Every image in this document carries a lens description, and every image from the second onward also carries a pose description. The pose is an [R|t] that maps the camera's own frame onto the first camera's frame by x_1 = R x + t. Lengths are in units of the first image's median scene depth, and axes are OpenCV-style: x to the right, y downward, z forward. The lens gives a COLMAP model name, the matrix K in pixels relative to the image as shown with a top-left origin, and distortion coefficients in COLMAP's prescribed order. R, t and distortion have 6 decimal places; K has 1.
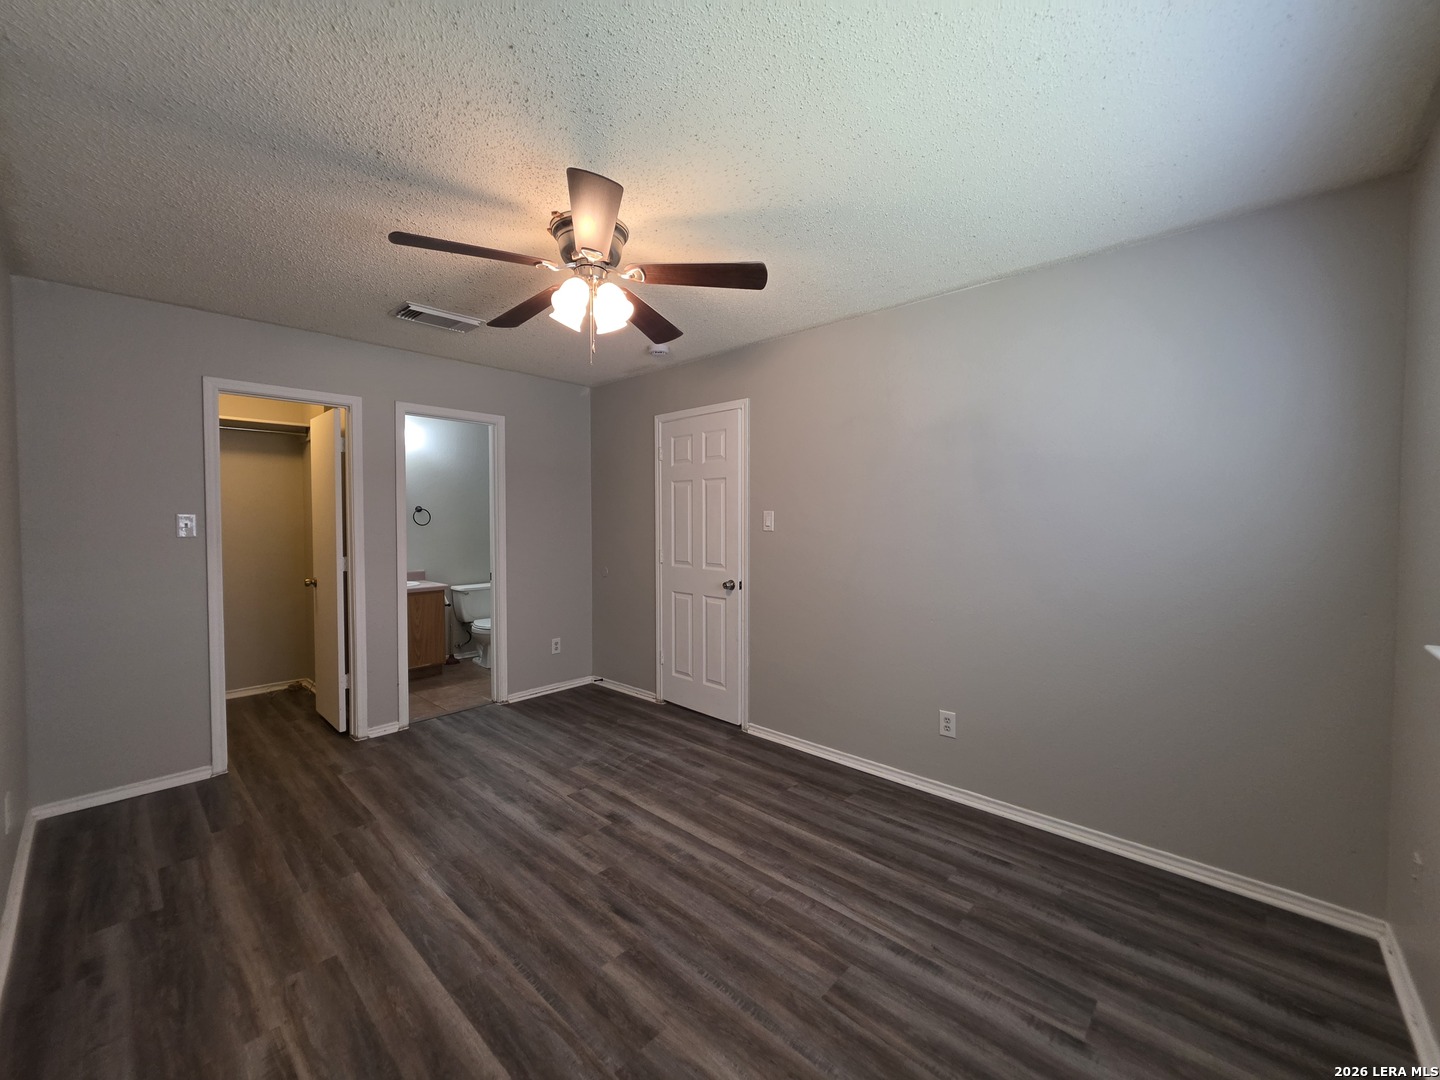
lens RADIAL K [[582.7, 0, 720.0], [0, 582.7, 540.0], [0, 0, 1]] dist [0.000349, 0.000627]
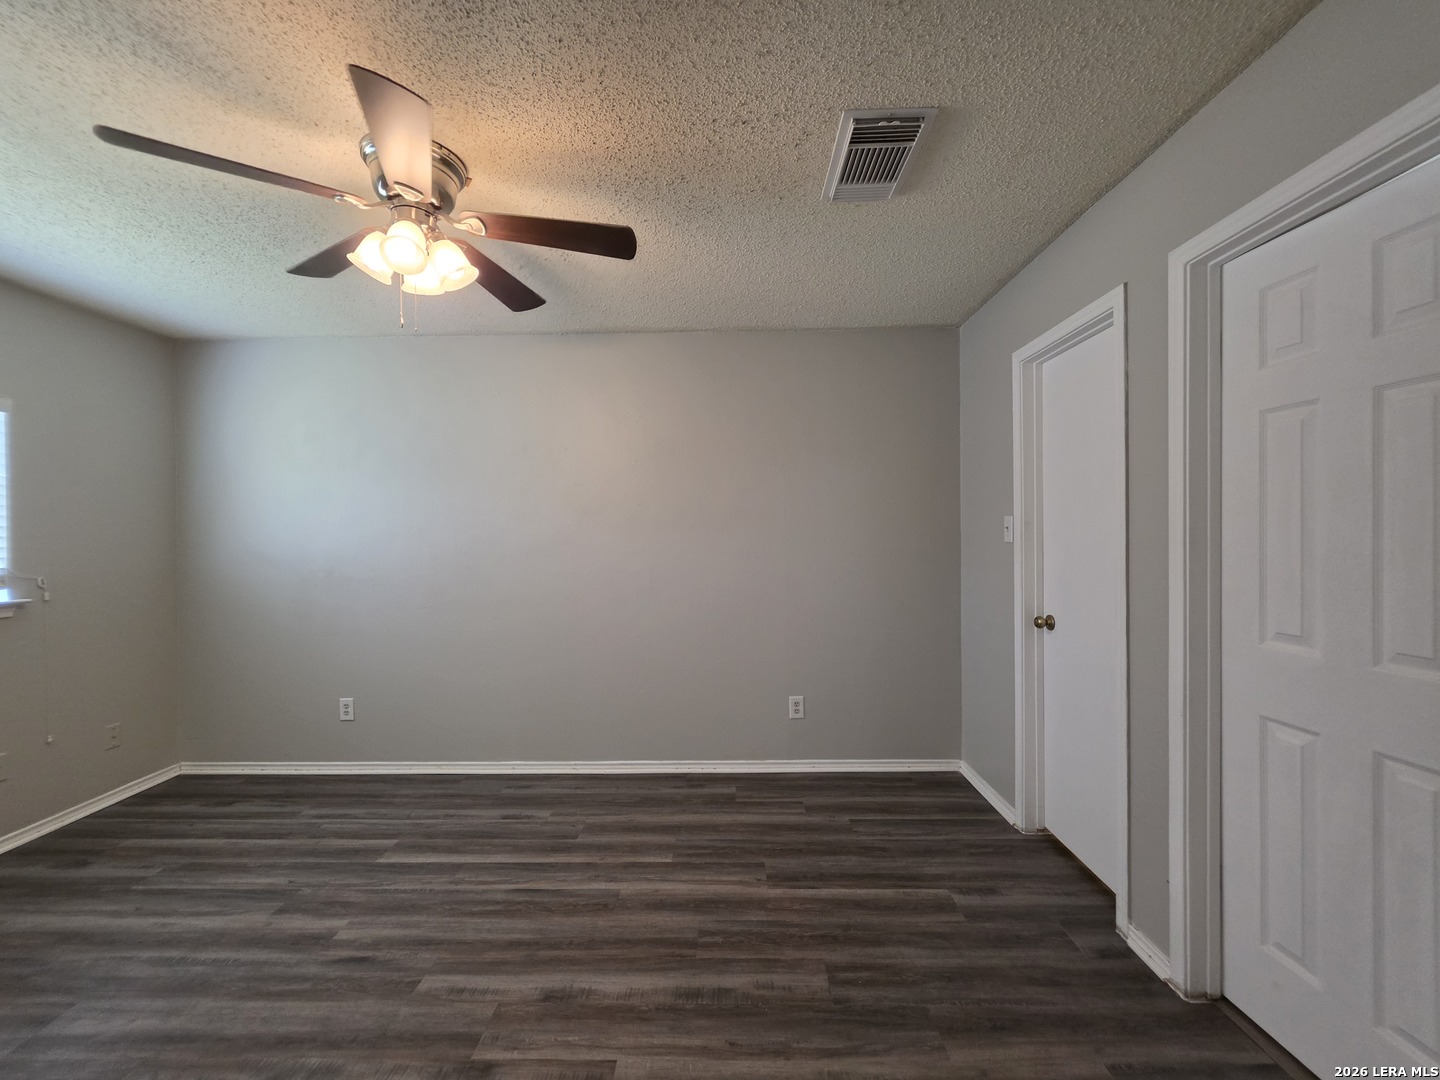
lens RADIAL K [[582.7, 0, 720.0], [0, 582.7, 540.0], [0, 0, 1]] dist [0.000349, 0.000627]
pose [[-0.742601, 0.021208, -0.669398, 0.006289], [-0.009390, 0.999071, 0.042070, -0.056926], [0.669668, 0.037527, -0.741712, 1.870980]]
